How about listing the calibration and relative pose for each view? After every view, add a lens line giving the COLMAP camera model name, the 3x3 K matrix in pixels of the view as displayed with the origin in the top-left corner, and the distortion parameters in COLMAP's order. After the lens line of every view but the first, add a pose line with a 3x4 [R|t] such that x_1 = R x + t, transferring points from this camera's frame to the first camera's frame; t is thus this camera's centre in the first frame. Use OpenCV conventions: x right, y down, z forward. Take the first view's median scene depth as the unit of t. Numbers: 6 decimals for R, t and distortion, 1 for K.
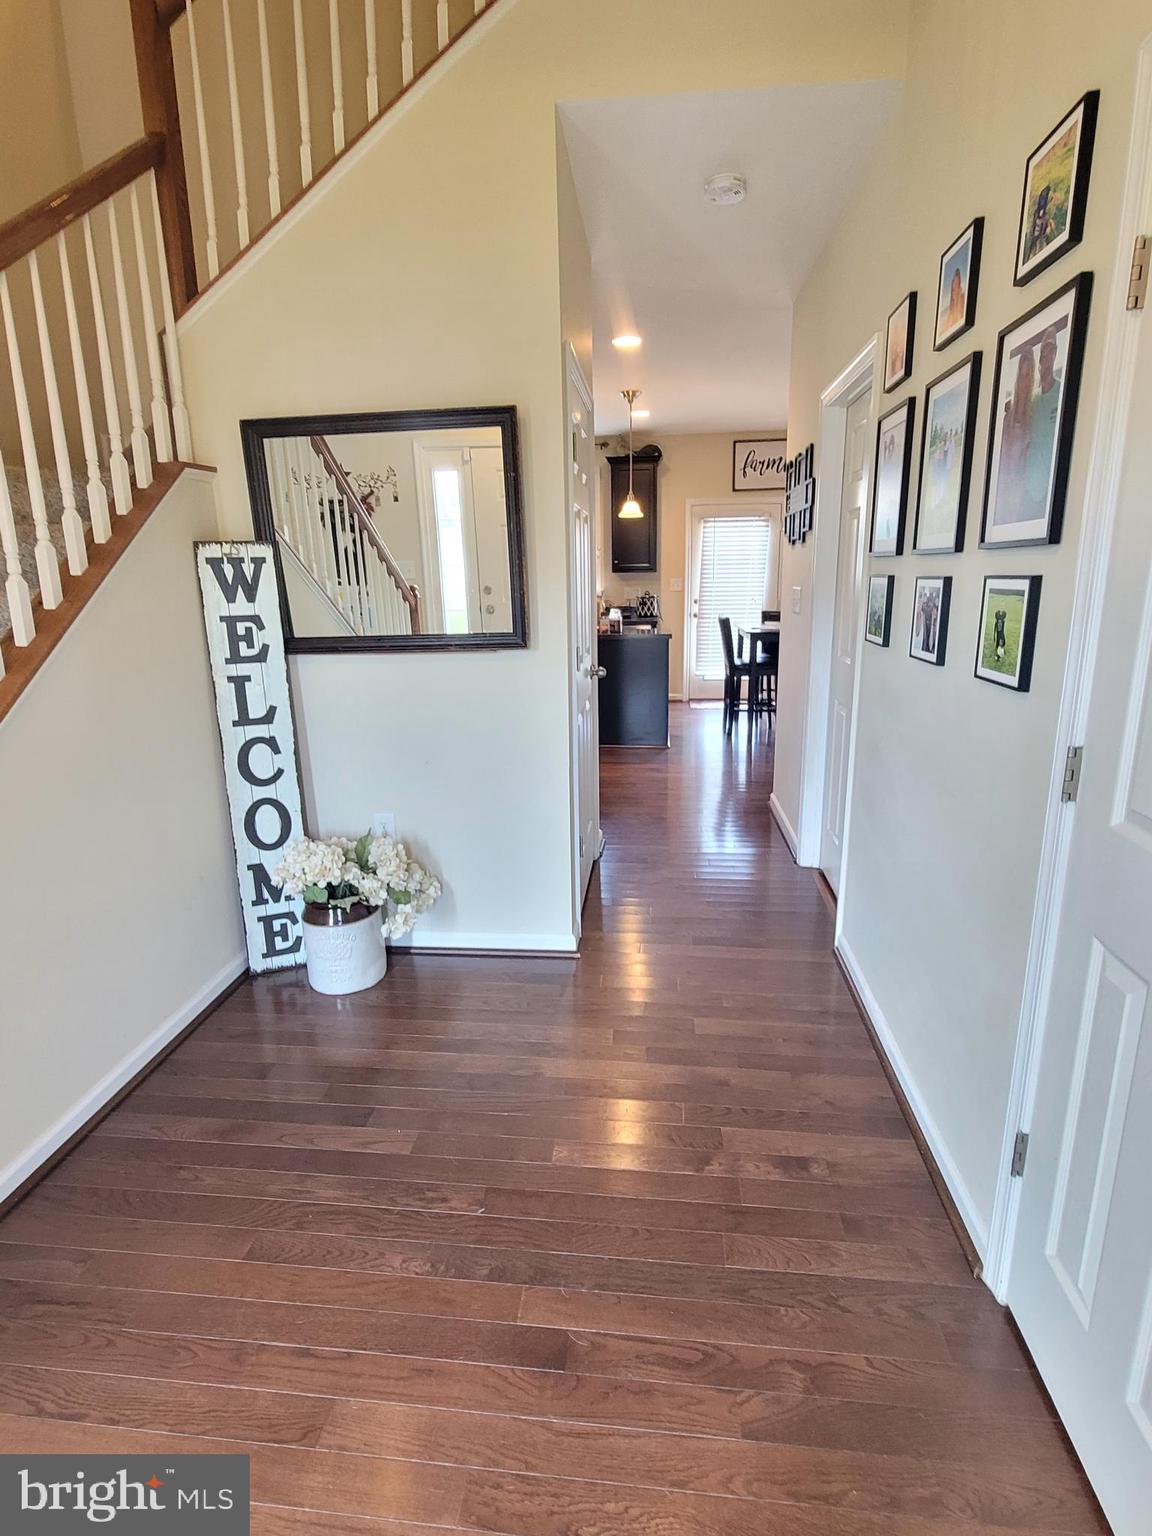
lens RADIAL K [[799.2, 0, 576.0], [0, 799.2, 768.0], [0, 0, 1]] dist [-0.002905, -0.000126]
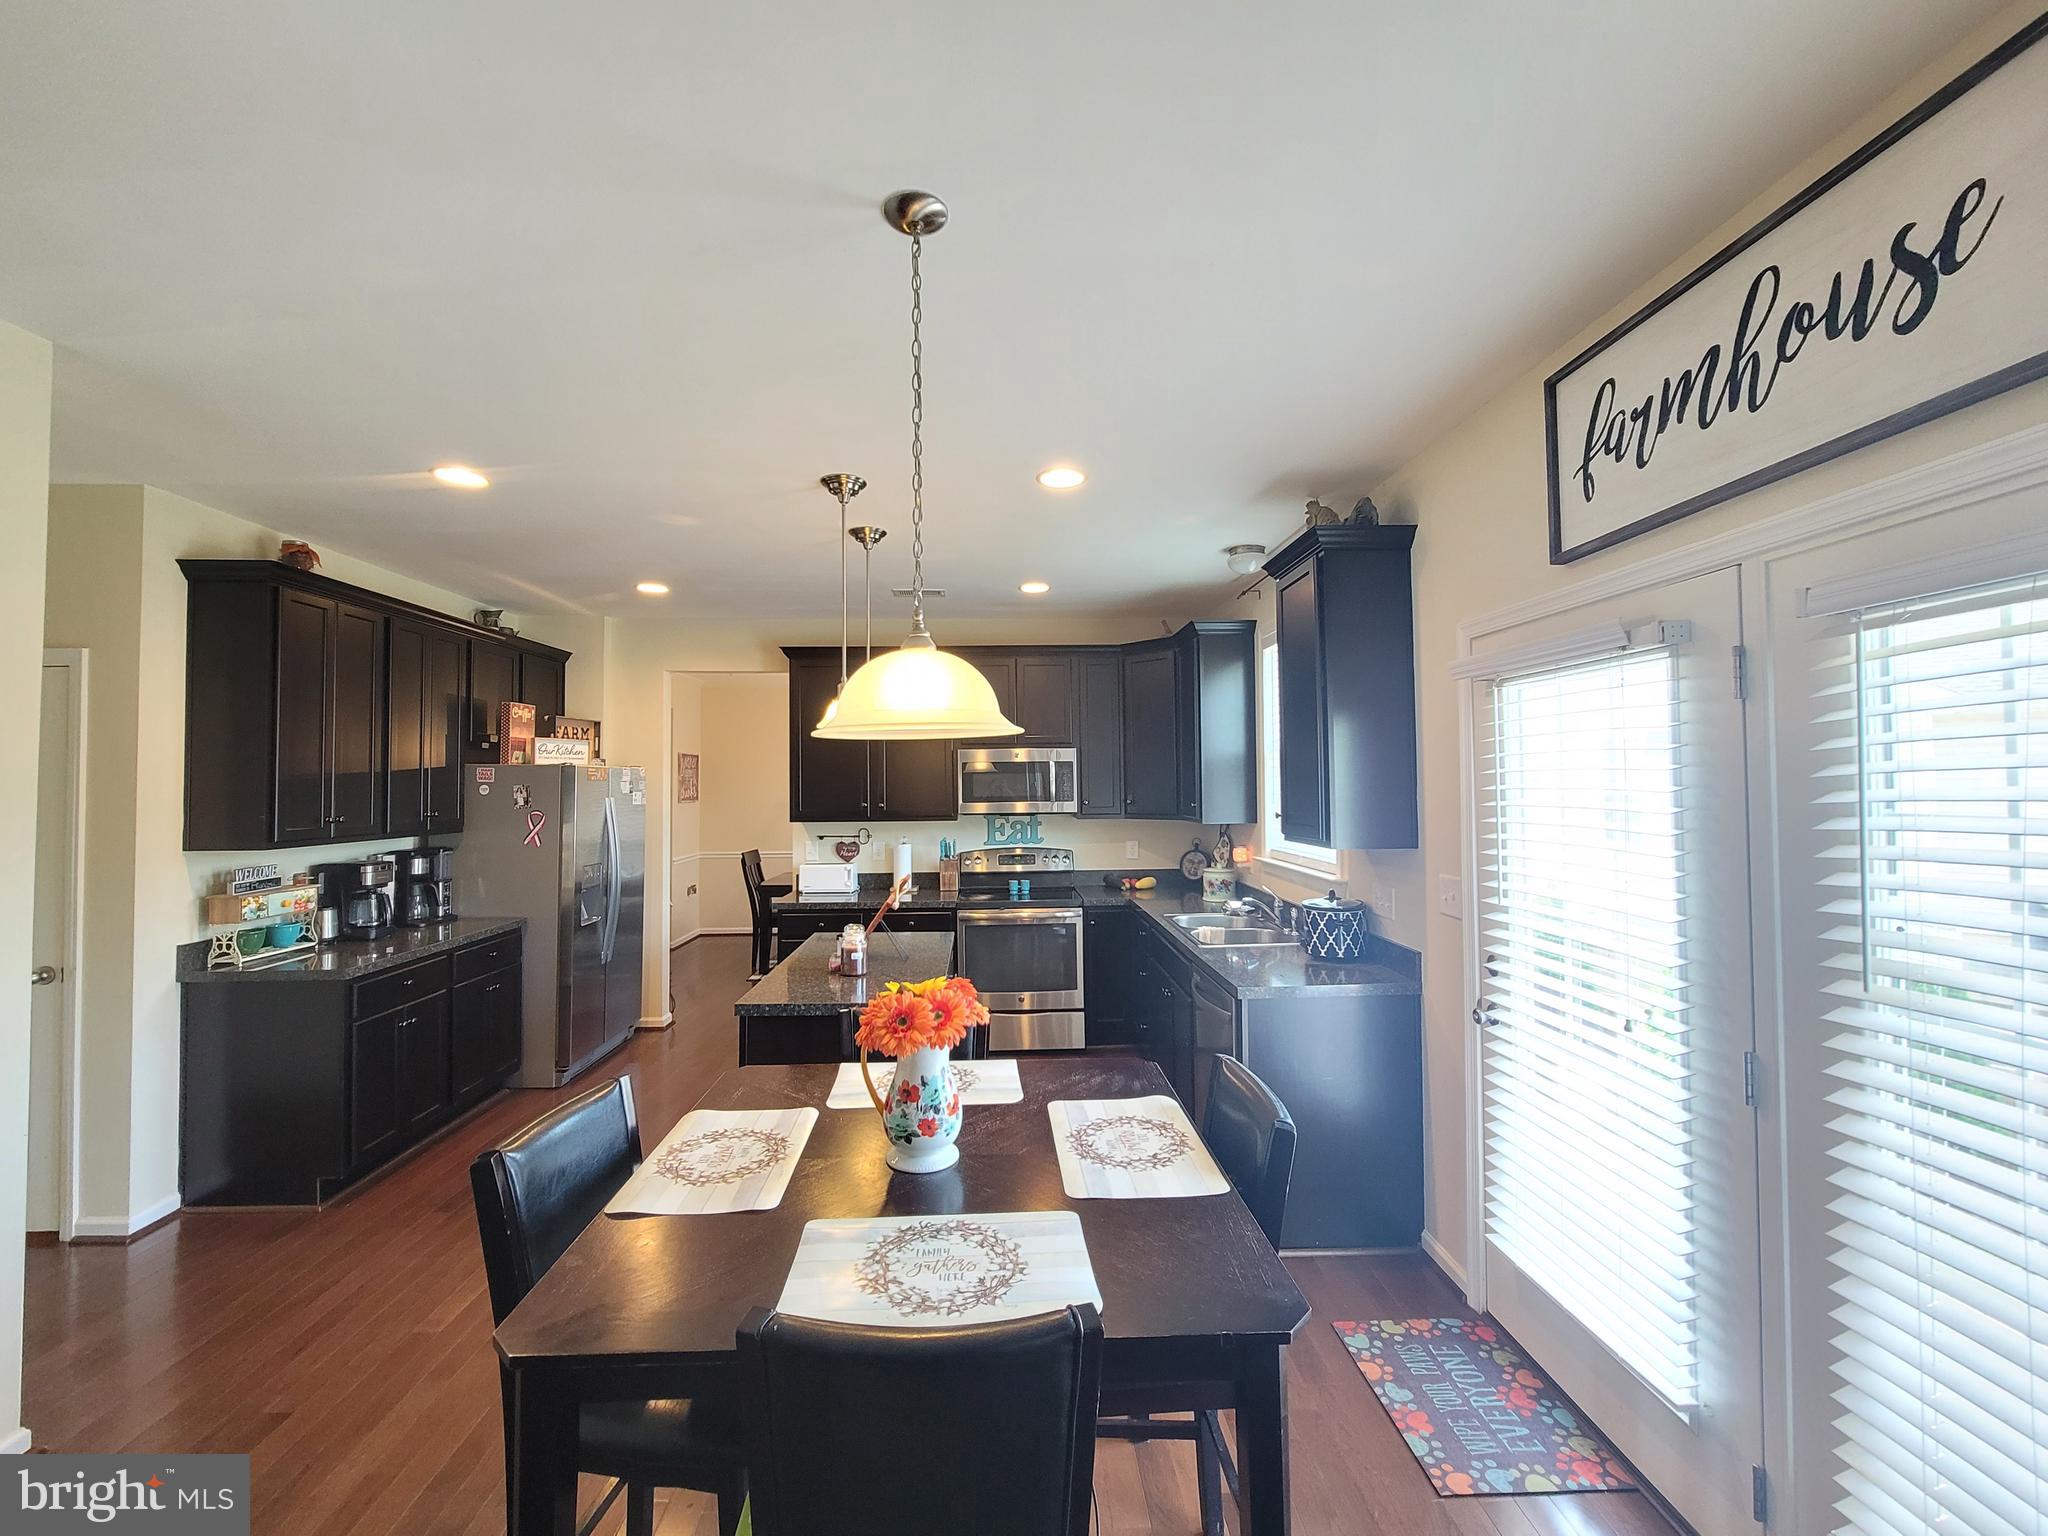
lens RADIAL K [[830.1, 0, 1016.6], [0, 830.1, 763.5], [0, 0, 1]] dist [-0.002557, 0.000824]
pose [[0.140928, -0.007064, -0.989995, 0.435660], [-0.229204, 0.972574, -0.039568, -0.238308], [0.963122, 0.232487, 0.135444, 0.823410]]
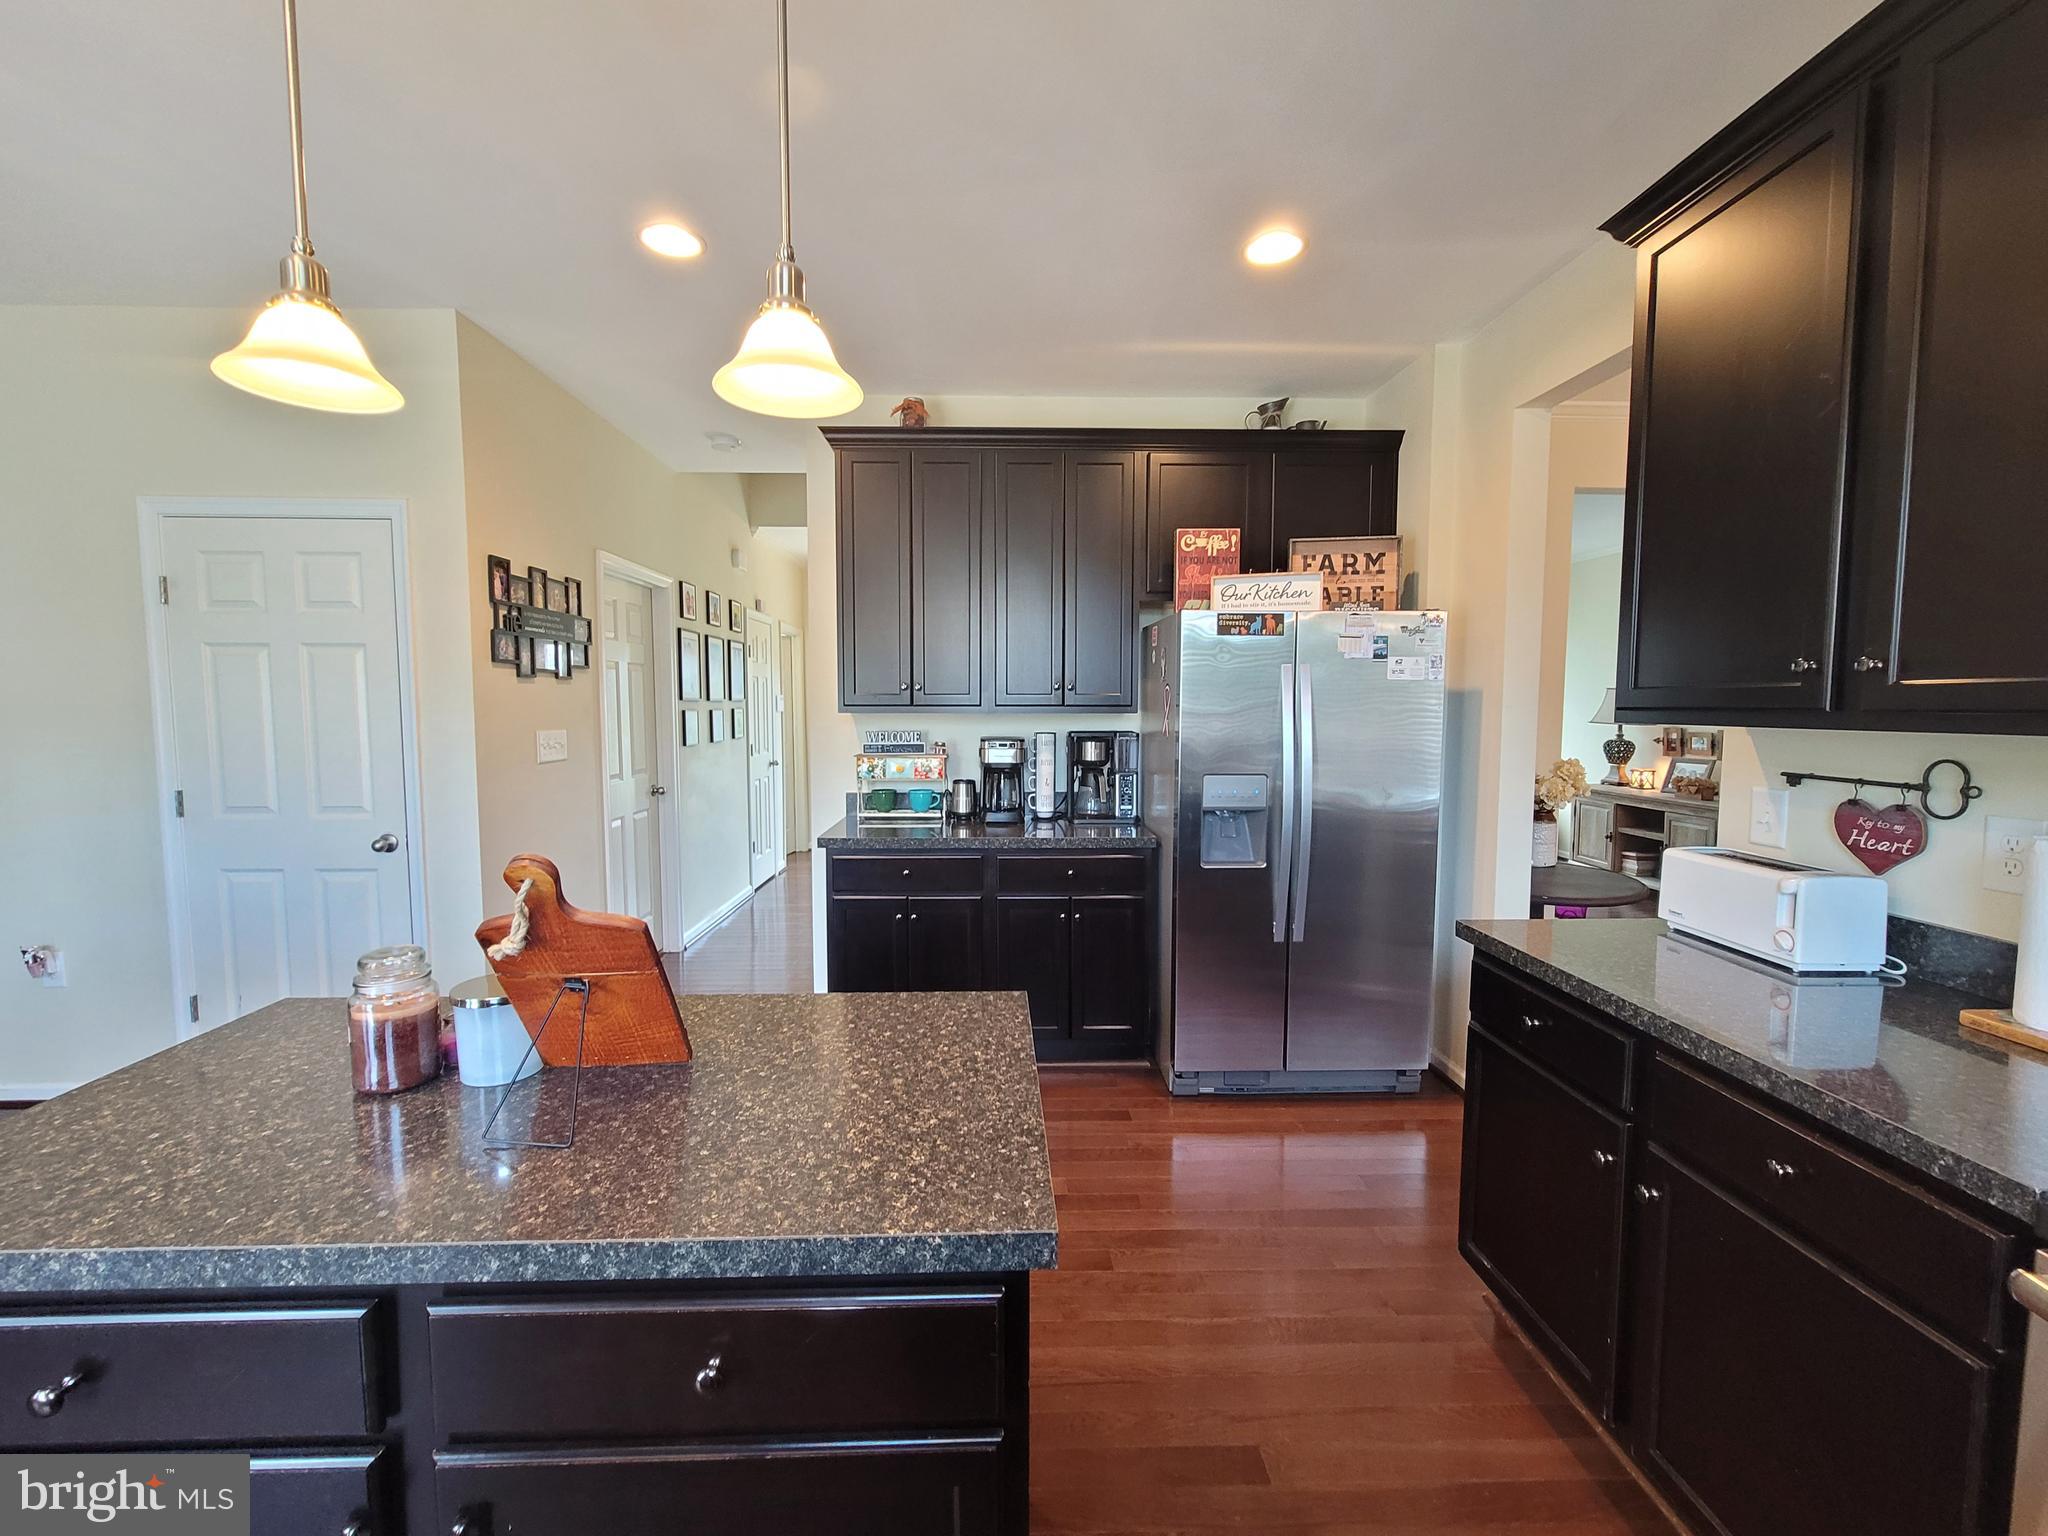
lens RADIAL K [[830.1, 0, 1016.6], [0, 830.1, 763.5], [0, 0, 1]] dist [-0.002557, 0.000824]
pose [[-0.990828, 0.026616, -0.132481, -0.036623], [-0.015432, 0.951708, 0.306617, -0.236042], [0.134244, 0.305849, -0.942568, 0.951550]]
